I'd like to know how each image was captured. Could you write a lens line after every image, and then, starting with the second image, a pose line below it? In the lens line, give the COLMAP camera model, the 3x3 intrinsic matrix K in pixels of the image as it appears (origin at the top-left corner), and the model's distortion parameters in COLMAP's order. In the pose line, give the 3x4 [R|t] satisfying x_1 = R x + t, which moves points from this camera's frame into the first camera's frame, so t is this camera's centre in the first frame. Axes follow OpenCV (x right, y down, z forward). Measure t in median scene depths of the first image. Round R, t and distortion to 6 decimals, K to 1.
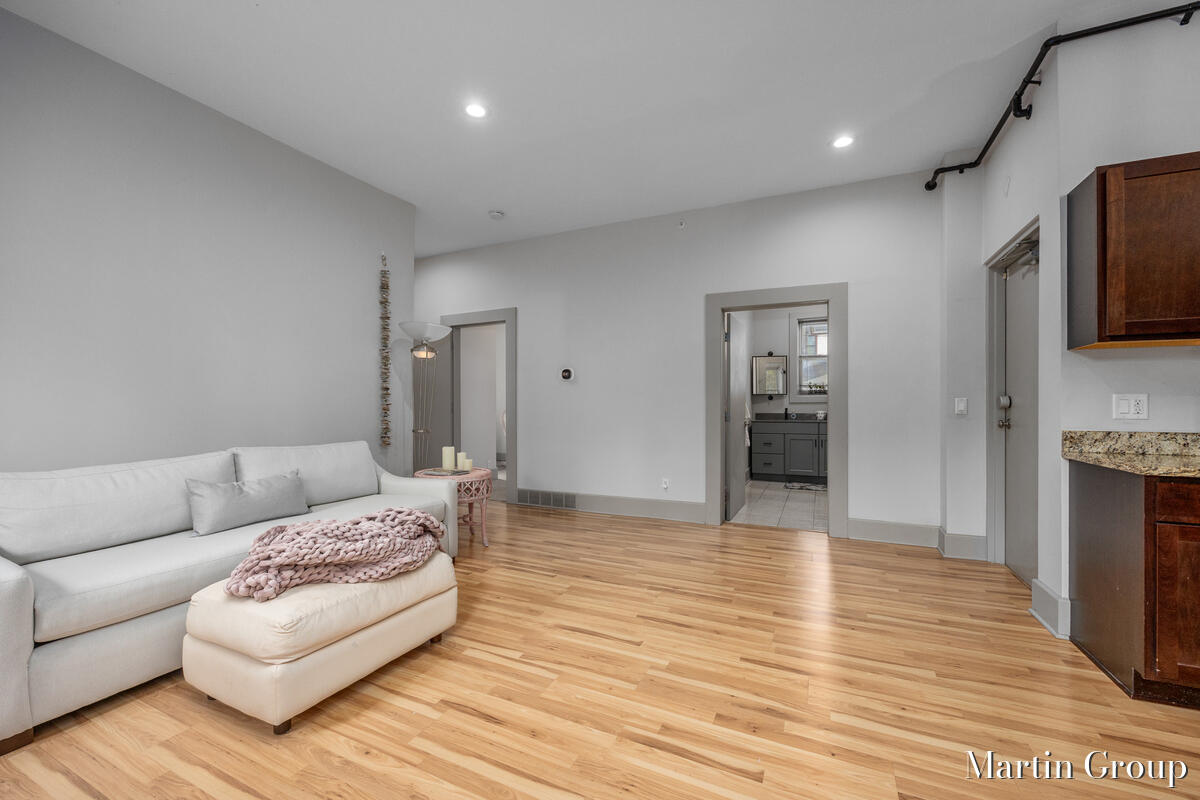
lens RADIAL K [[483.2, 0, 597.1], [0, 483.2, 398.7], [0, 0, 1]] dist [0.000540, 0.000152]
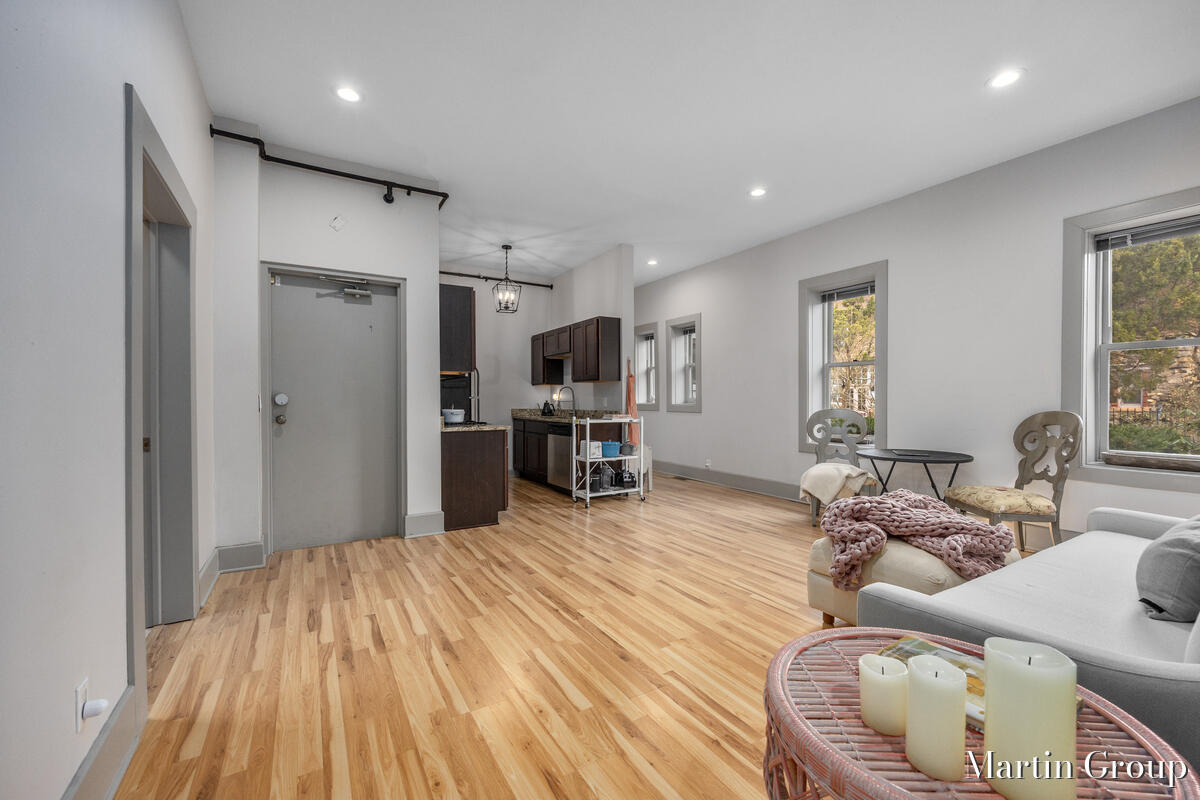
lens RADIAL K [[483.2, 0, 596.8], [0, 483.2, 404.5], [0, 0, 1]] dist [0.000540, 0.000152]
pose [[-0.838254, 0.000062, 0.545281, -0.410726], [-0.003691, 0.999976, -0.005788, 0.023150], [-0.545268, -0.006864, -0.838234, 1.836320]]
